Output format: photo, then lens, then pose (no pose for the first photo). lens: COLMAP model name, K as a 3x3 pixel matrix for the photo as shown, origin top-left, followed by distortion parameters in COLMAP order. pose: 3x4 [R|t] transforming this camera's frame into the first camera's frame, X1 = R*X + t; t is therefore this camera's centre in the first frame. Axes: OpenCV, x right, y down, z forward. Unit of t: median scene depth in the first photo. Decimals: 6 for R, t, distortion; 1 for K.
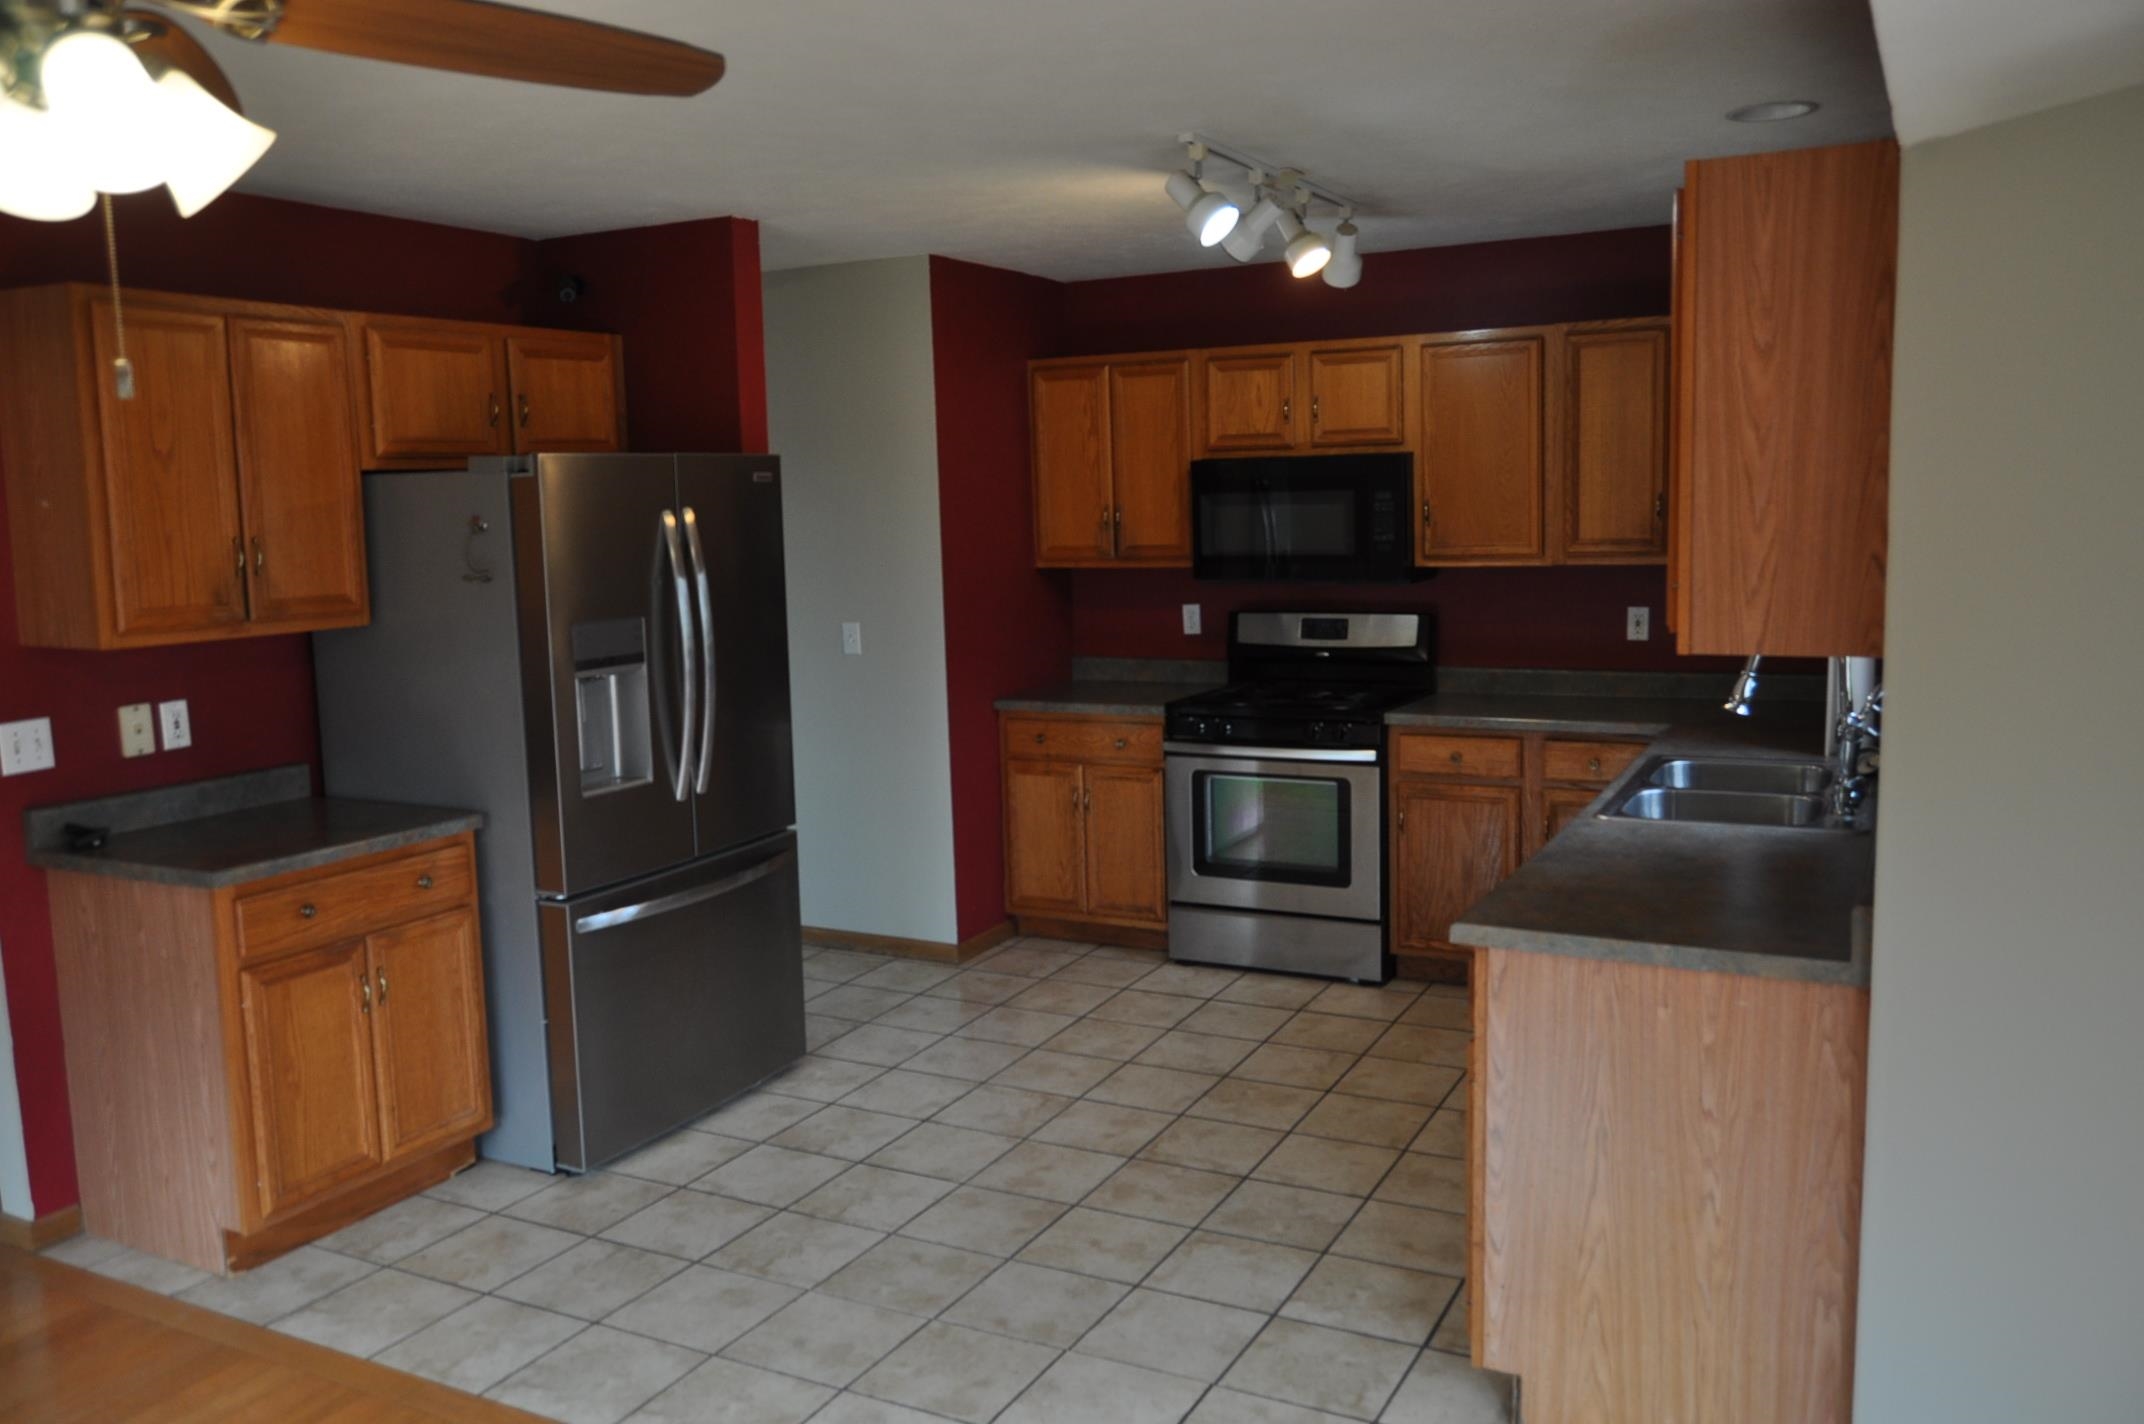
lens RADIAL K [[1659.7, 0, 1081.7], [0, 1659.7, 710.9], [0, 0, 1]] dist [-0.015602, 0.004836]
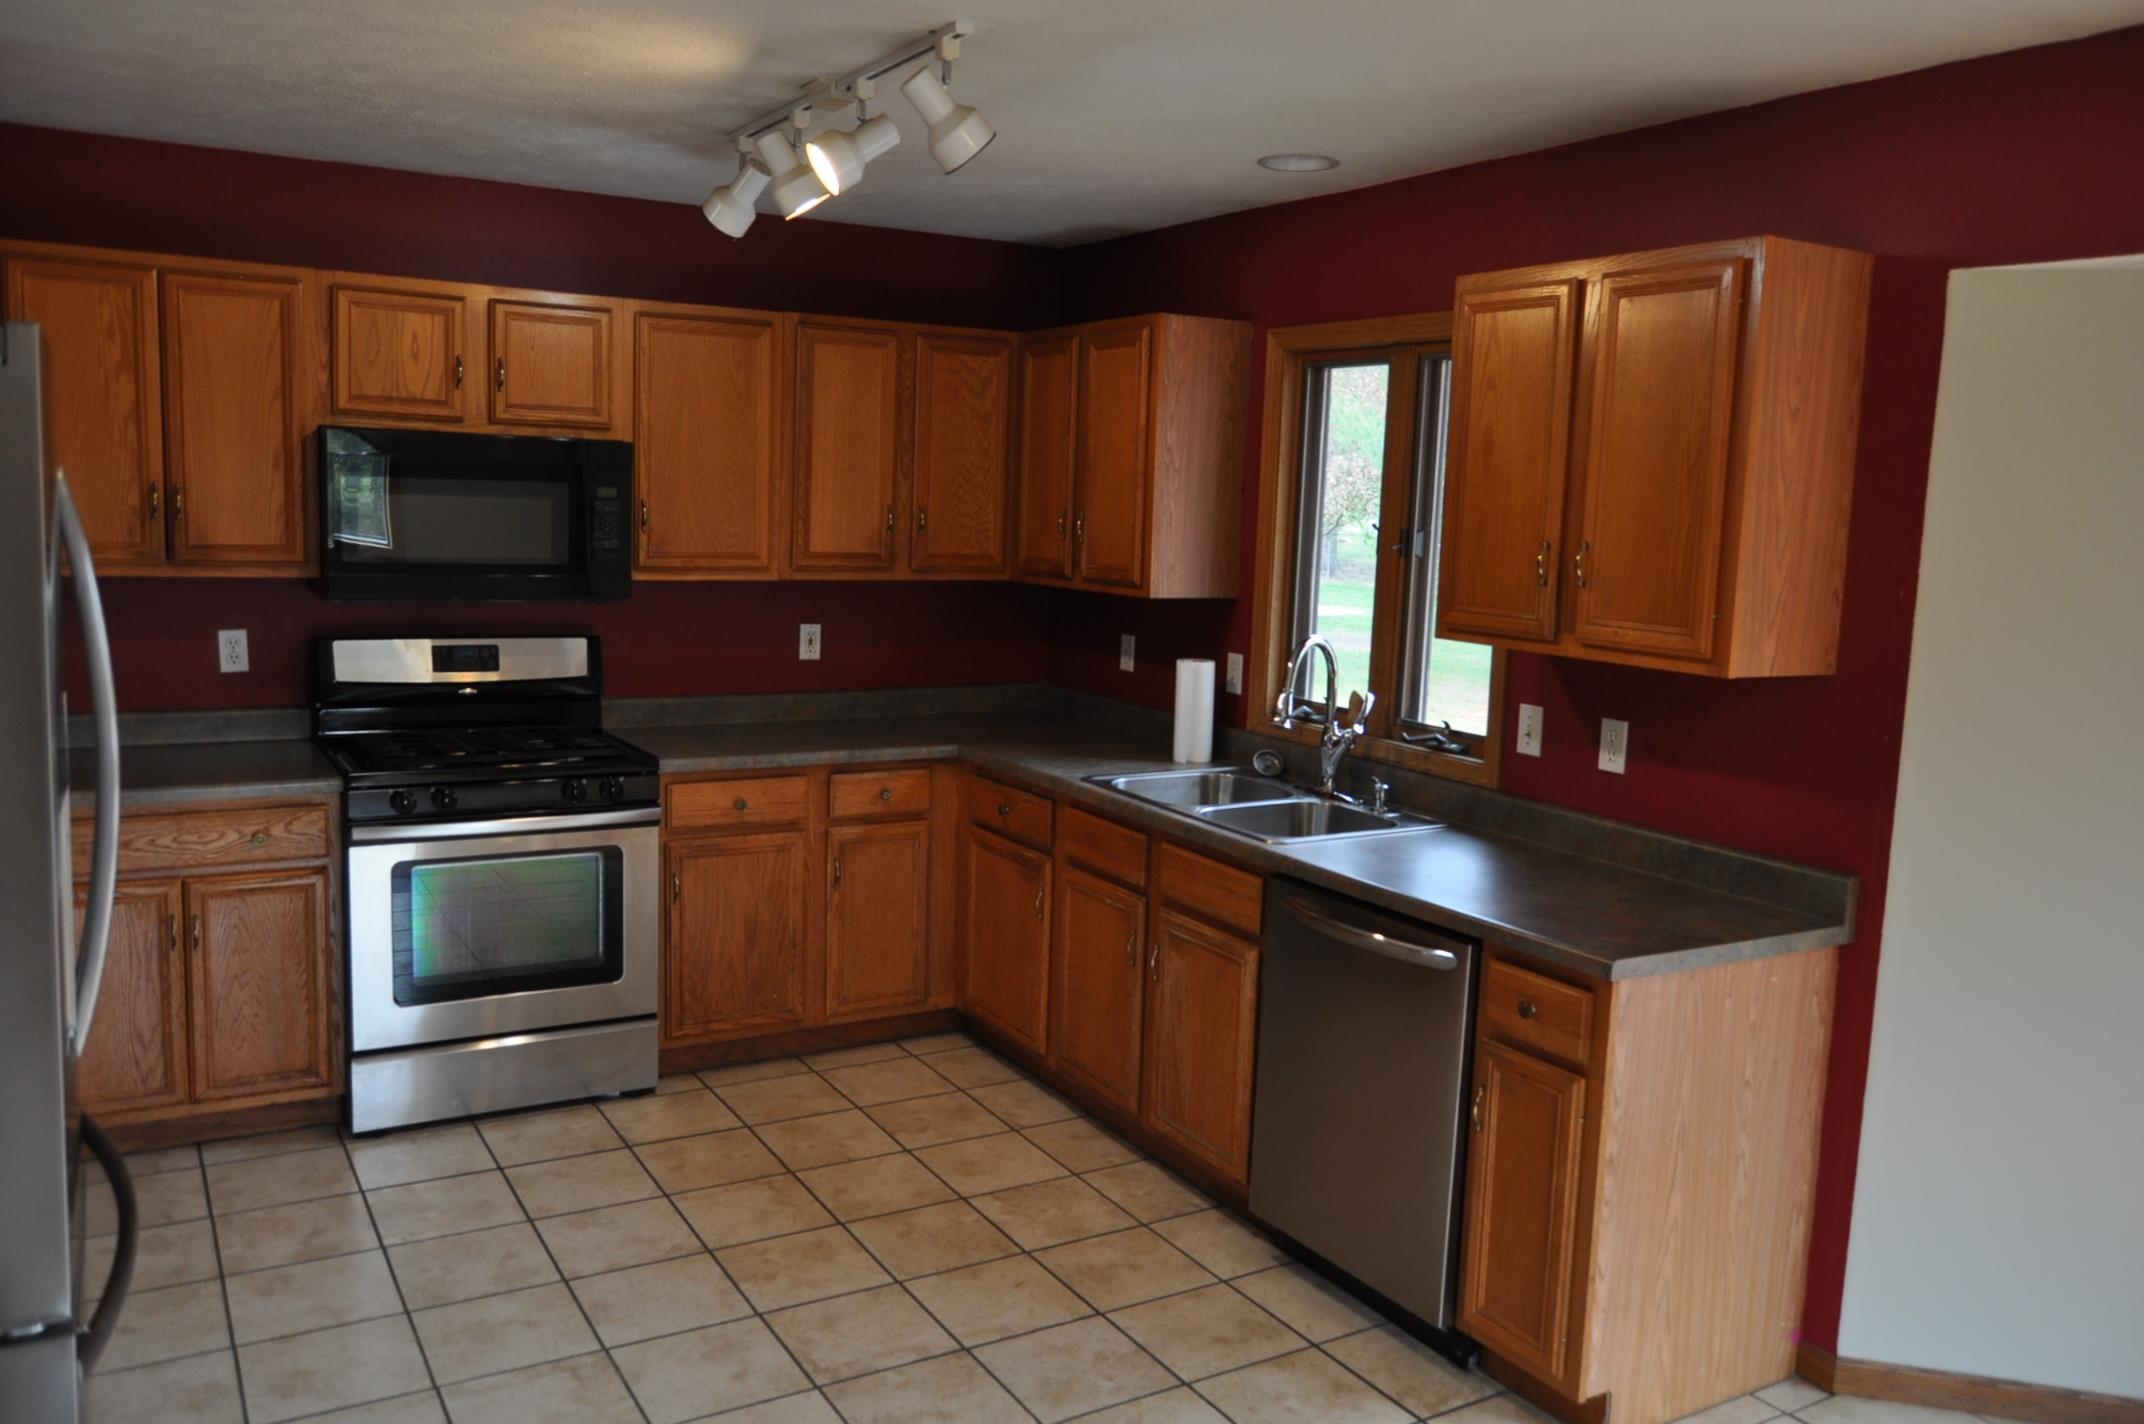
lens RADIAL K [[1659.7, 0, 1081.7], [0, 1659.7, 710.9], [0, 0, 1]] dist [-0.015602, 0.004836]
pose [[0.522822, -0.061007, 0.850256, -0.410013], [0.060491, 0.997576, 0.034382, -0.038916], [-0.850293, 0.033457, 0.525245, 0.399978]]
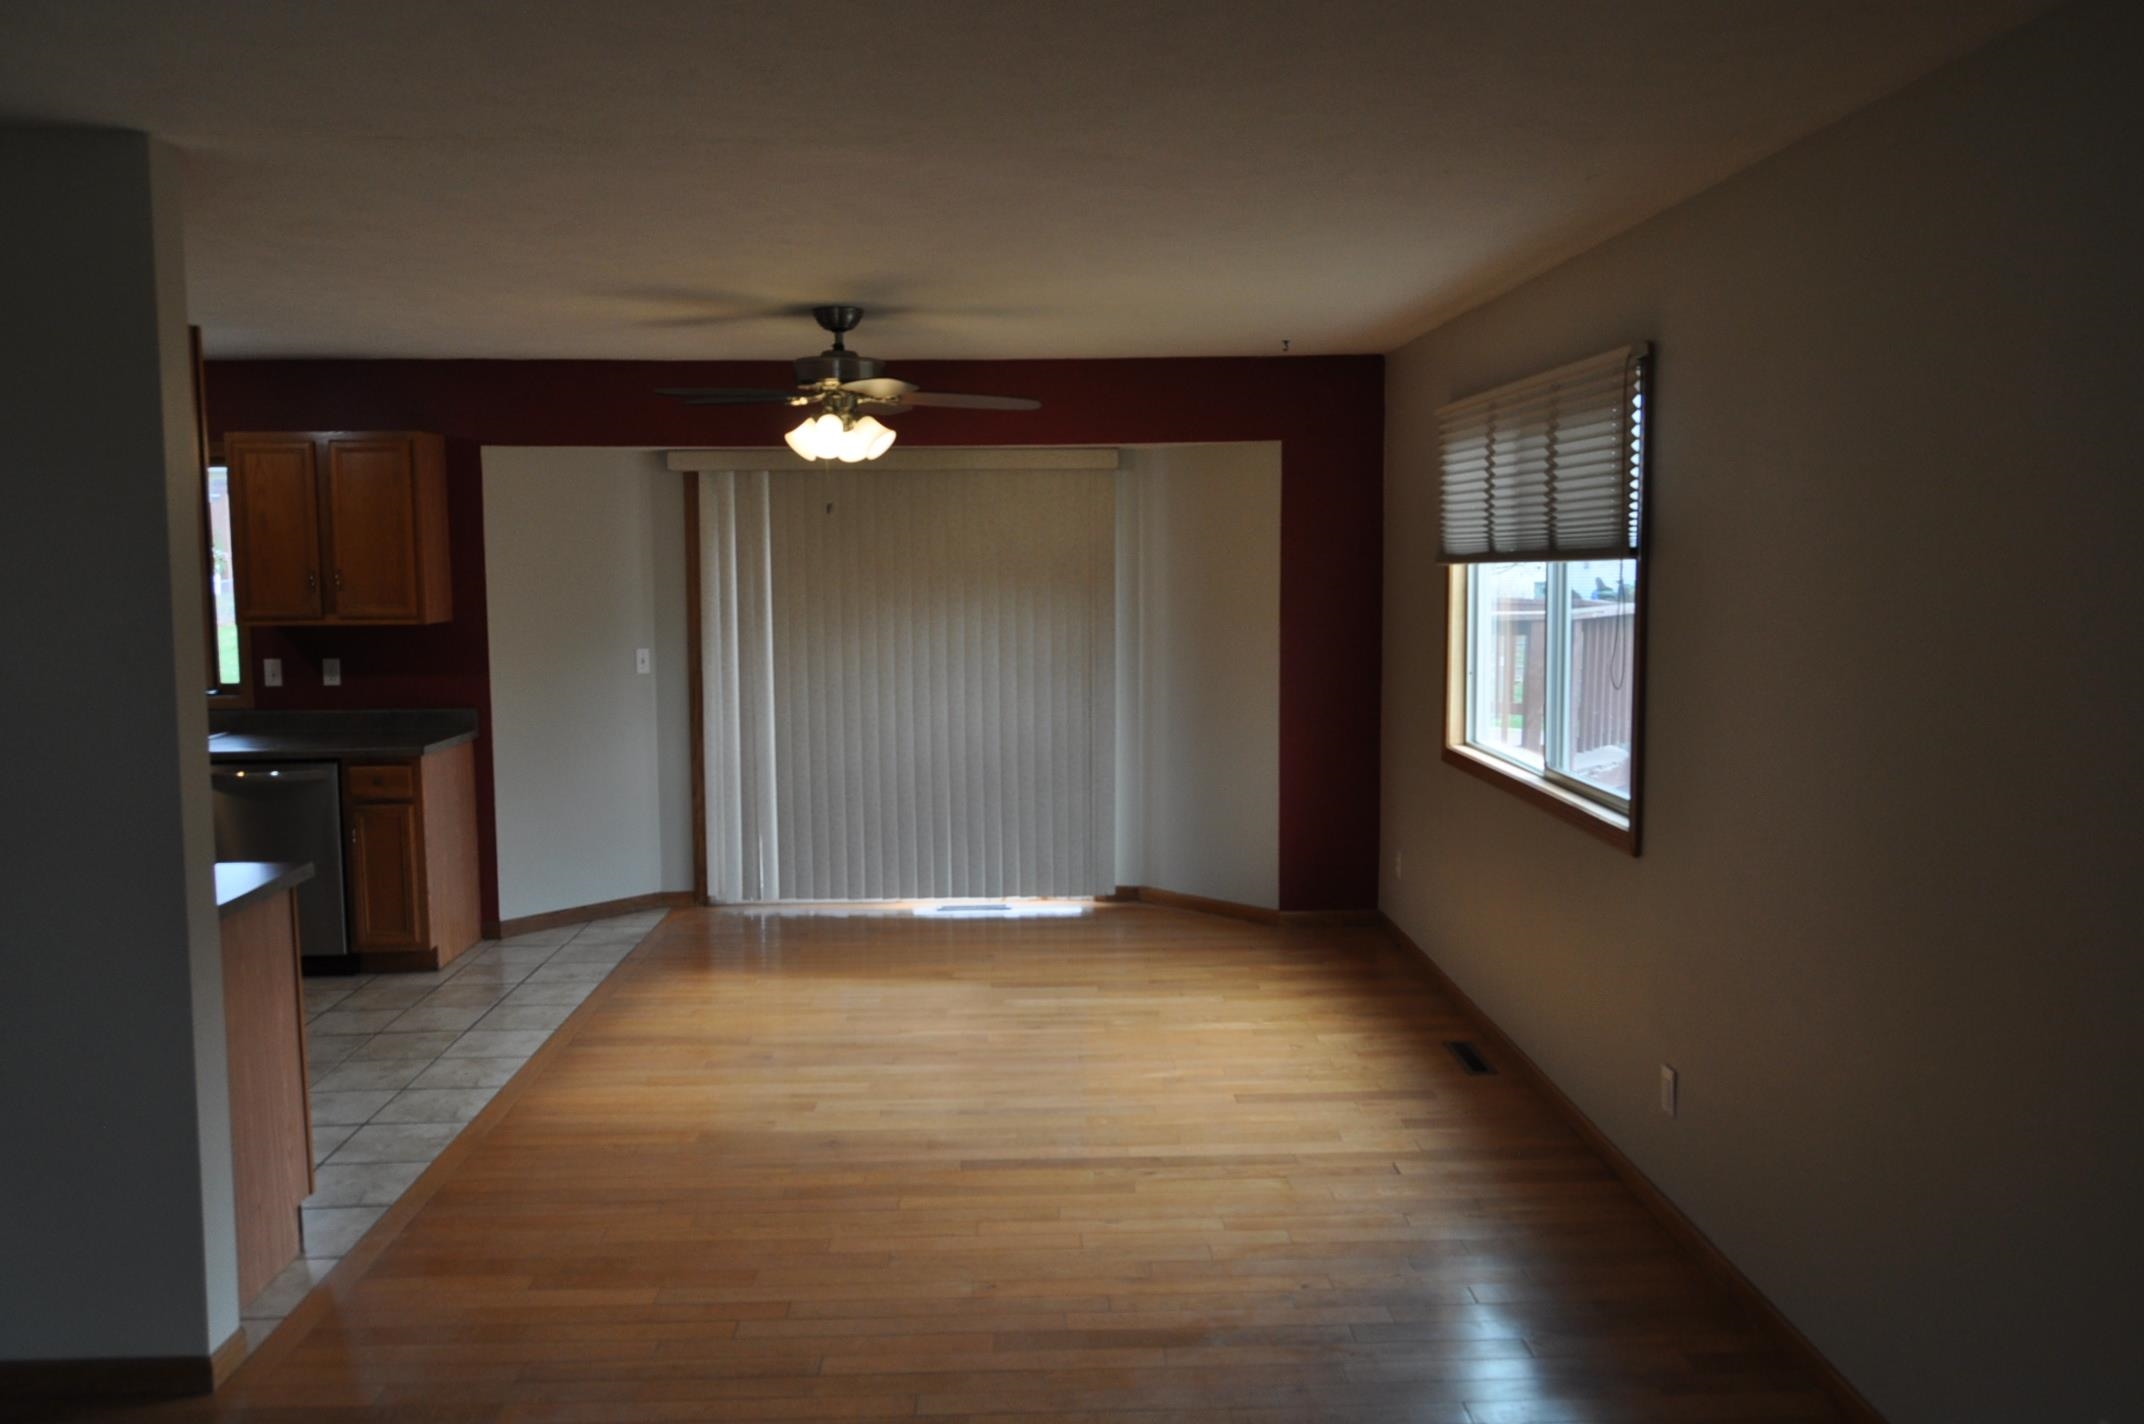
lens RADIAL K [[1659.7, 0, 1081.7], [0, 1659.7, 710.9], [0, 0, 1]] dist [-0.015602, 0.004836]
pose [[-0.498002, -0.054765, 0.865445, -1.172528], [0.131637, 0.981664, 0.137867, -0.061289], [-0.857126, 0.182583, -0.481661, 0.704005]]
